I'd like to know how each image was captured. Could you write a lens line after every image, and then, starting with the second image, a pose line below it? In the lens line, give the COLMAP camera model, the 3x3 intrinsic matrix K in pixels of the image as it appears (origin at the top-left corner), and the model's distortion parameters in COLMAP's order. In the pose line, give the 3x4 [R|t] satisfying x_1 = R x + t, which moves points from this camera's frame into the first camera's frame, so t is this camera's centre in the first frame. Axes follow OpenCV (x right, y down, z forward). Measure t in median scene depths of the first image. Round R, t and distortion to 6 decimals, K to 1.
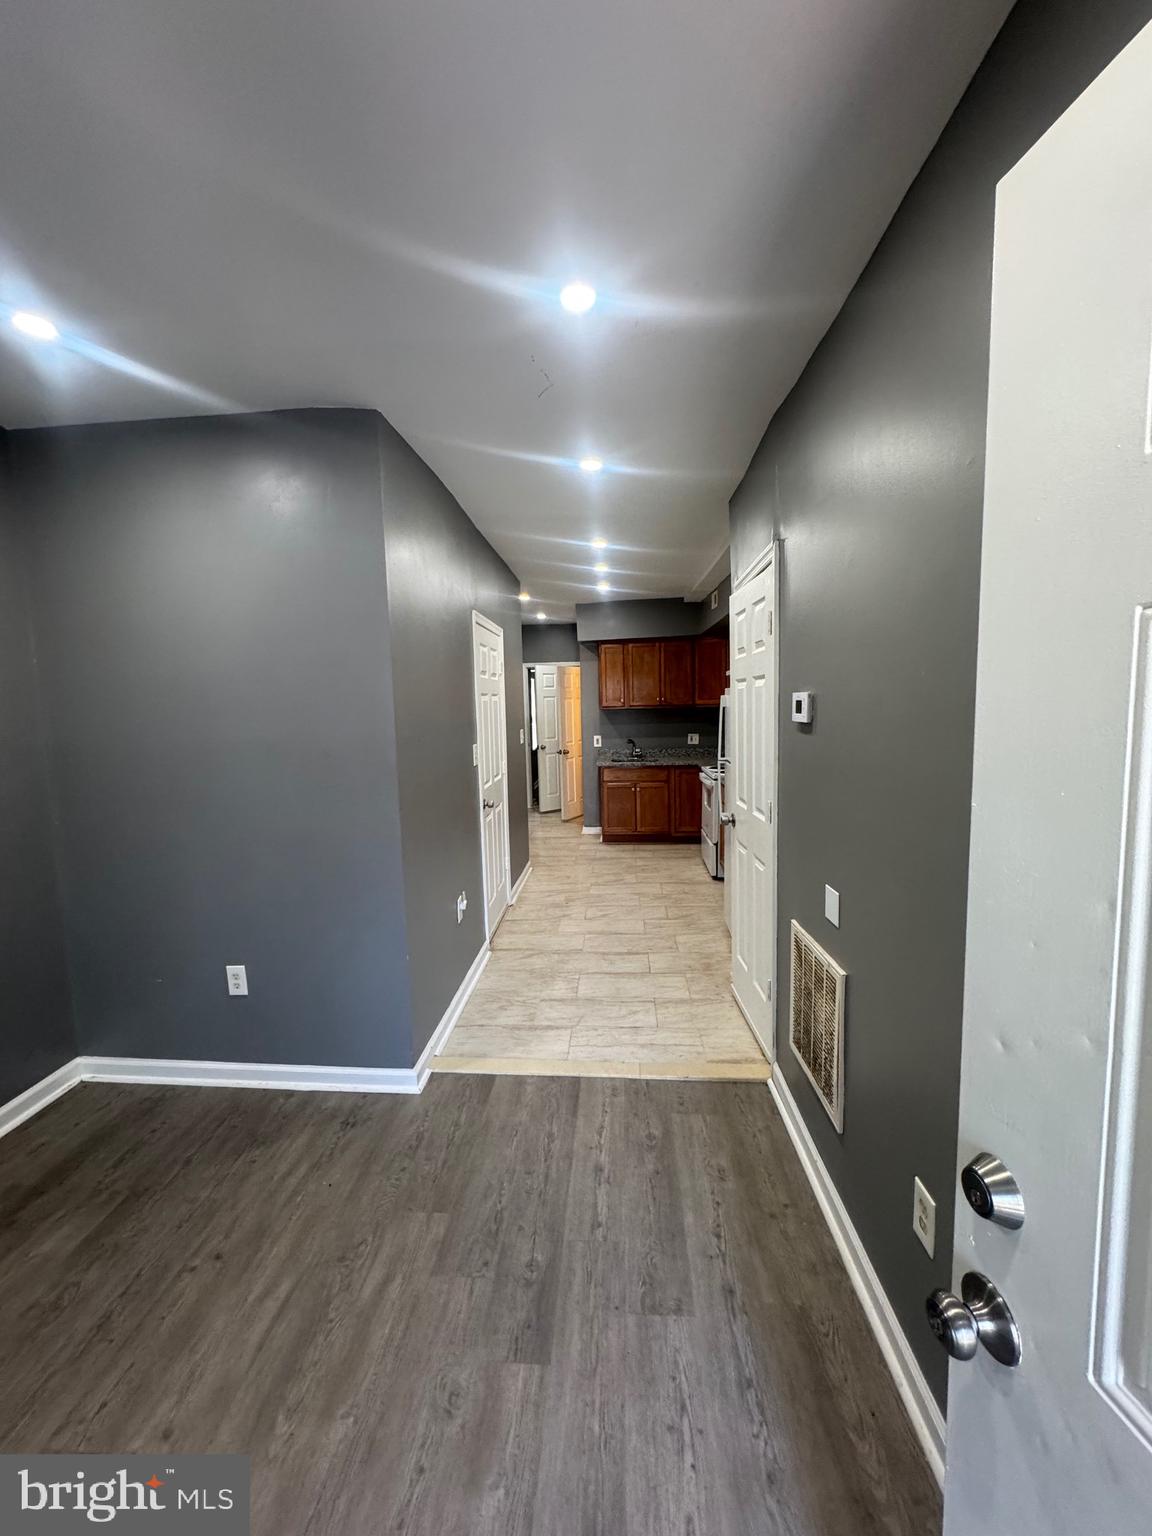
lens RADIAL K [[610.0, 0, 575.9], [0, 610.0, 766.6], [0, 0, 1]] dist [-0.001506, 0.000386]
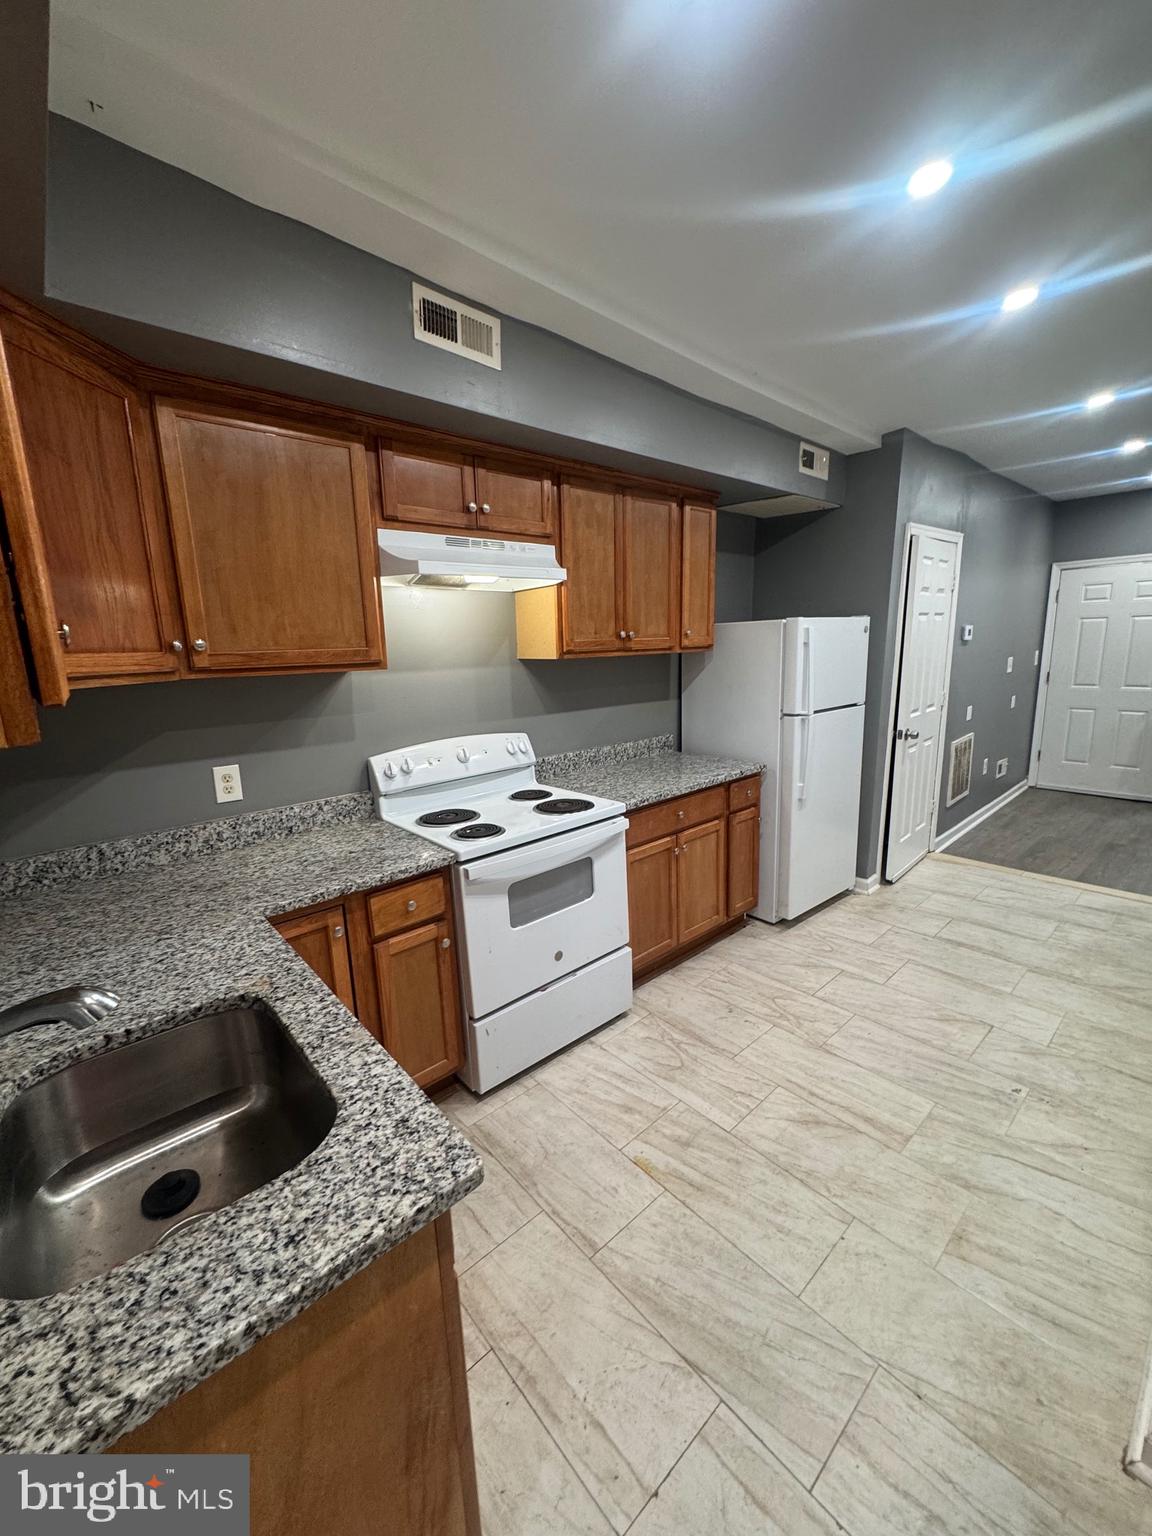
lens RADIAL K [[610.0, 0, 574.0], [0, 610.0, 770.4], [0, 0, 1]] dist [-0.001506, 0.000386]
pose [[-0.709237, -0.092316, 0.698899, -0.076766], [0.125688, 0.958947, 0.254212, -0.150388], [-0.693675, 0.268140, -0.668518, 1.503018]]
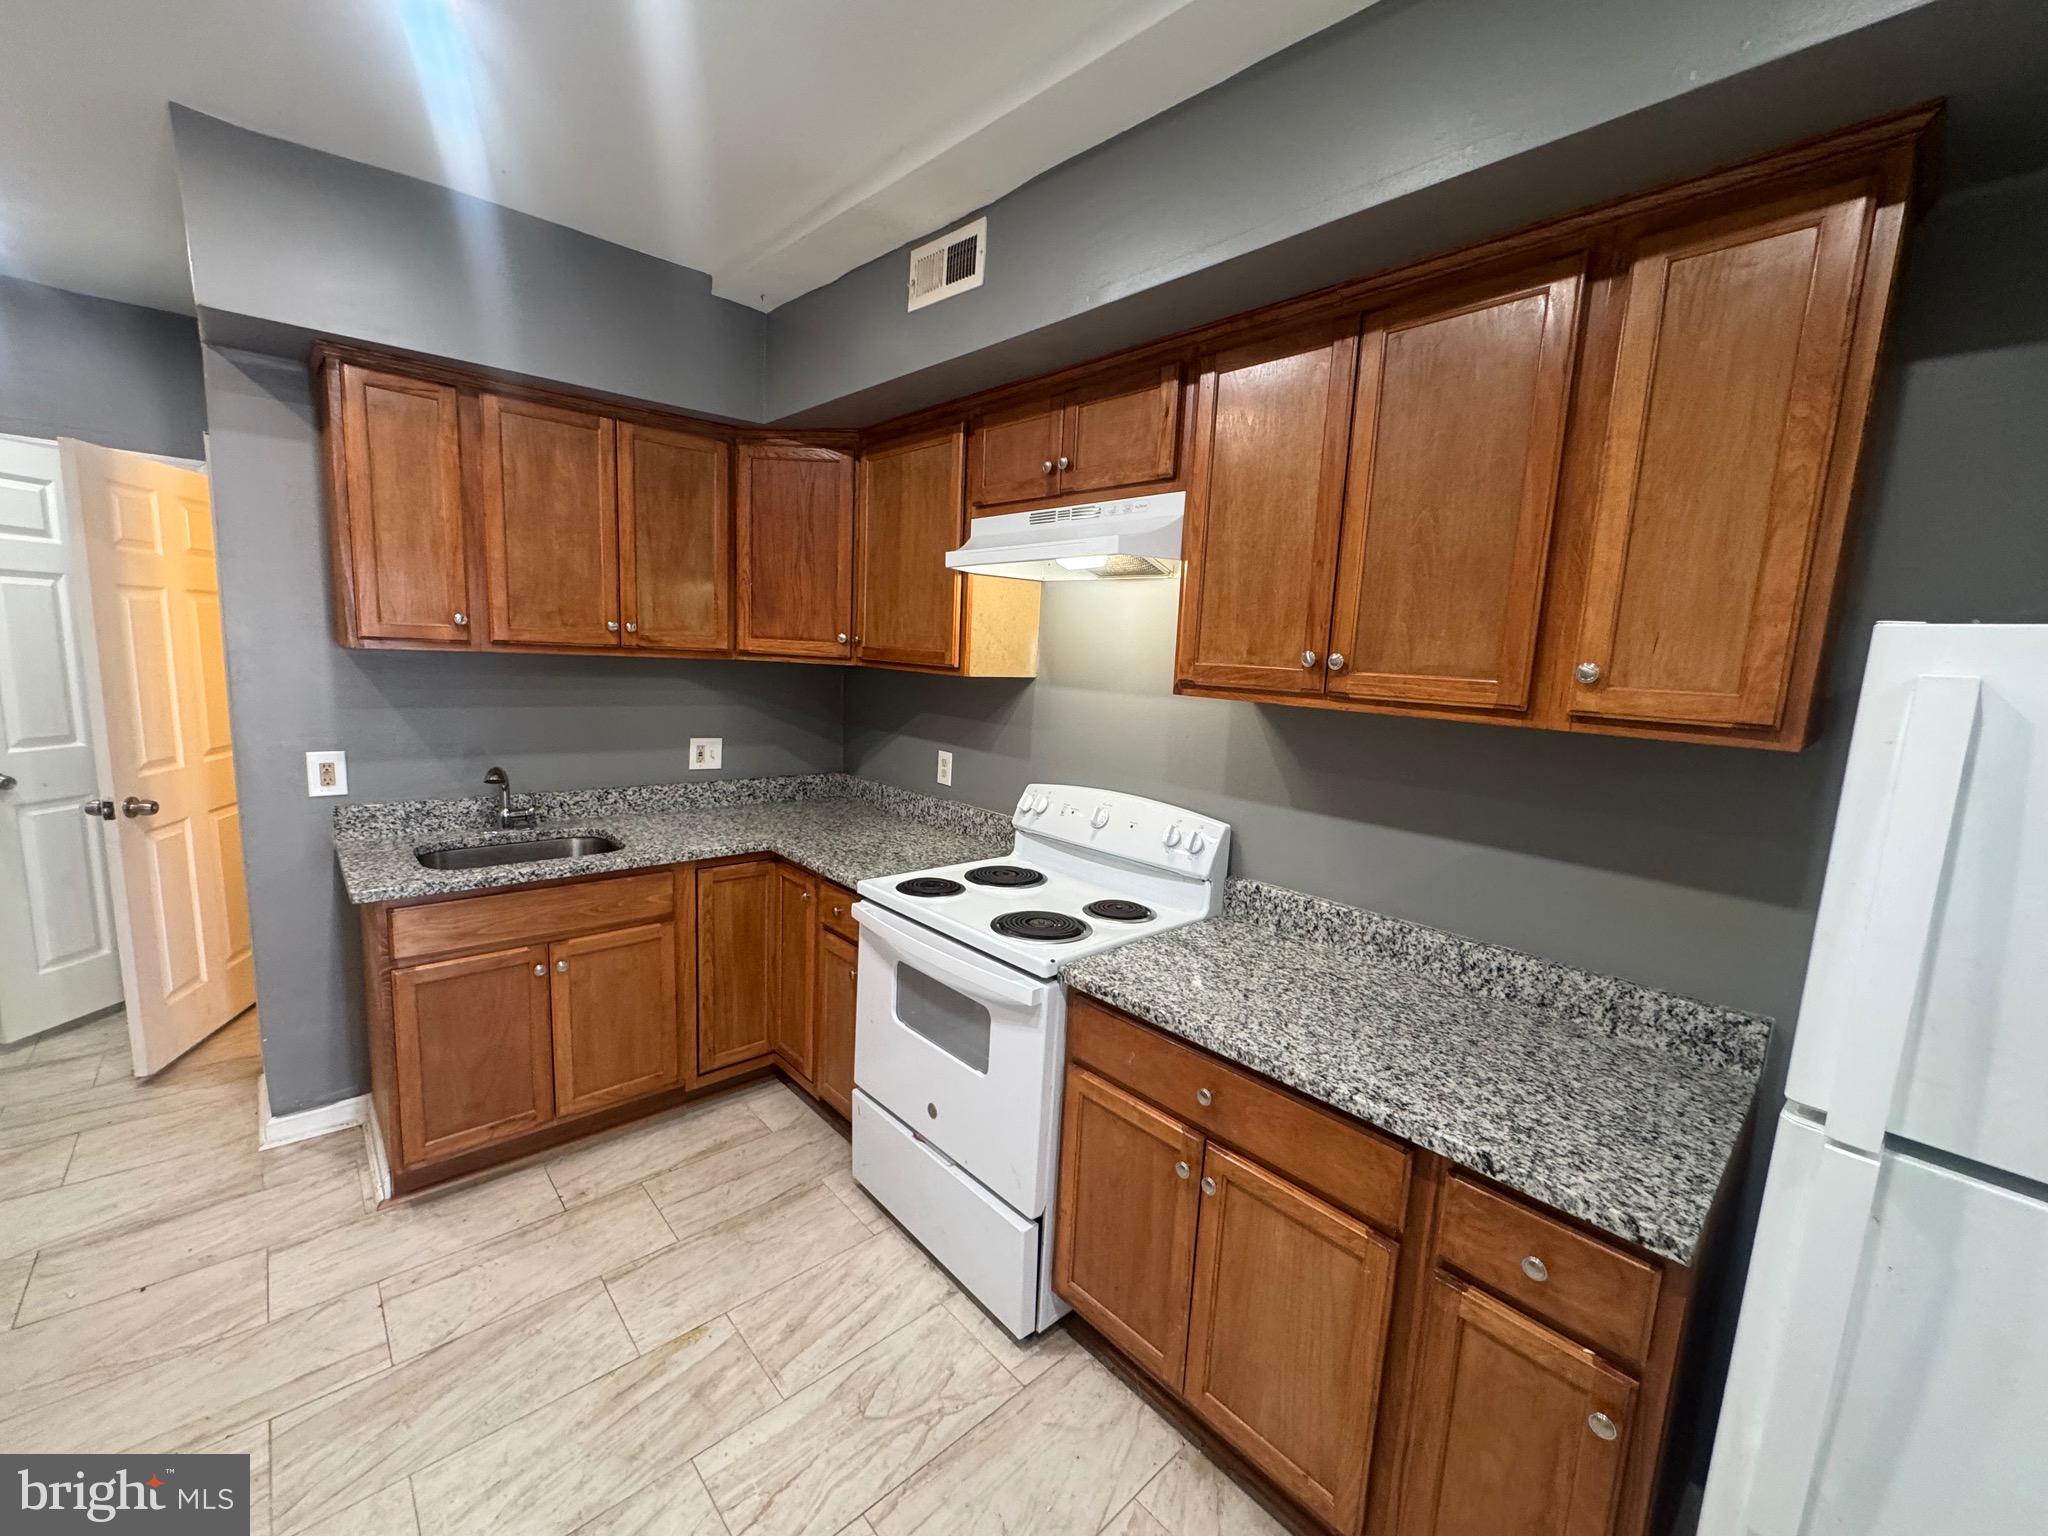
lens RADIAL K [[813.3, 0, 1020.9], [0, 813.3, 773.1], [0, 0, 1]] dist [-0.001506, 0.000386]
pose [[0.685124, -0.048483, 0.726811, -0.018906], [0.007945, 0.998221, 0.059099, -0.093458], [-0.728383, -0.034716, 0.684290, 0.889872]]
